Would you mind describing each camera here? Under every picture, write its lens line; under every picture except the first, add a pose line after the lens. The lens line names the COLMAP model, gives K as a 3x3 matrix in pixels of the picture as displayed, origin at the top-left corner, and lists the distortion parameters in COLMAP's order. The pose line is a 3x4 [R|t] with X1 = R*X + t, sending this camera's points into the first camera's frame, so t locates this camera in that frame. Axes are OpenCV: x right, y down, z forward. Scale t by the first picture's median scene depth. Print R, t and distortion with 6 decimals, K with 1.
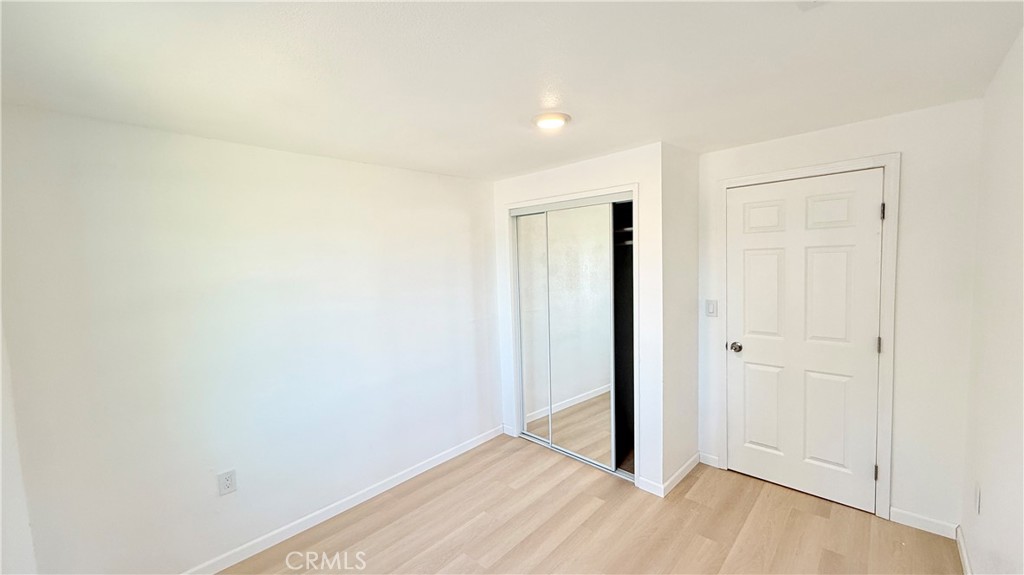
lens RADIAL K [[408.5, 0, 512.5], [0, 408.5, 285.3], [0, 0, 1]] dist [0.000042, 0.000124]
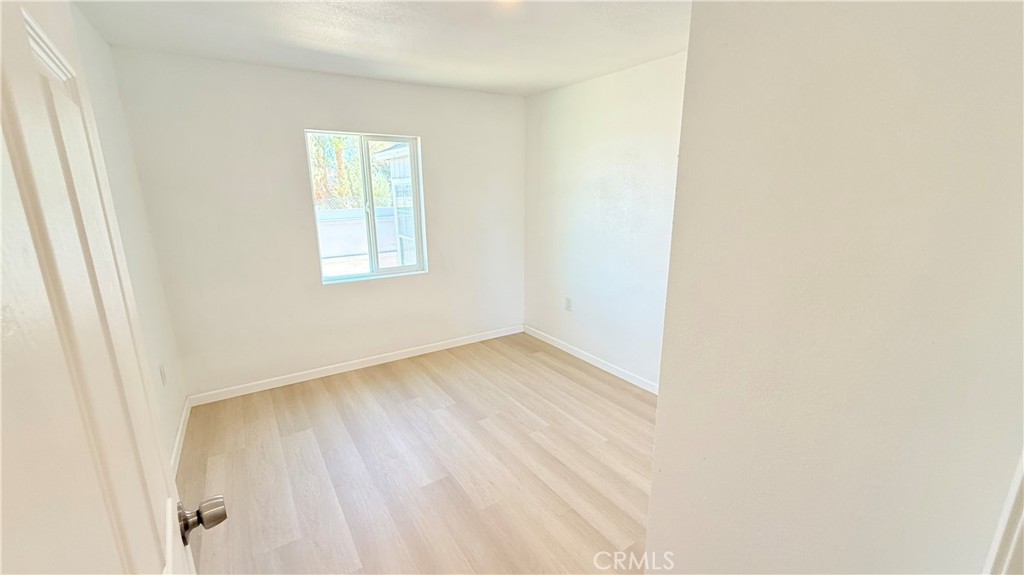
lens RADIAL K [[408.5, 0, 513.3], [0, 408.5, 285.0], [0, 0, 1]] dist [0.000042, 0.000124]
pose [[-0.207806, 0.272546, -0.939433, 0.827609], [-0.051614, 0.956006, 0.288771, -0.061344], [0.976807, 0.108496, -0.184597, 0.983795]]
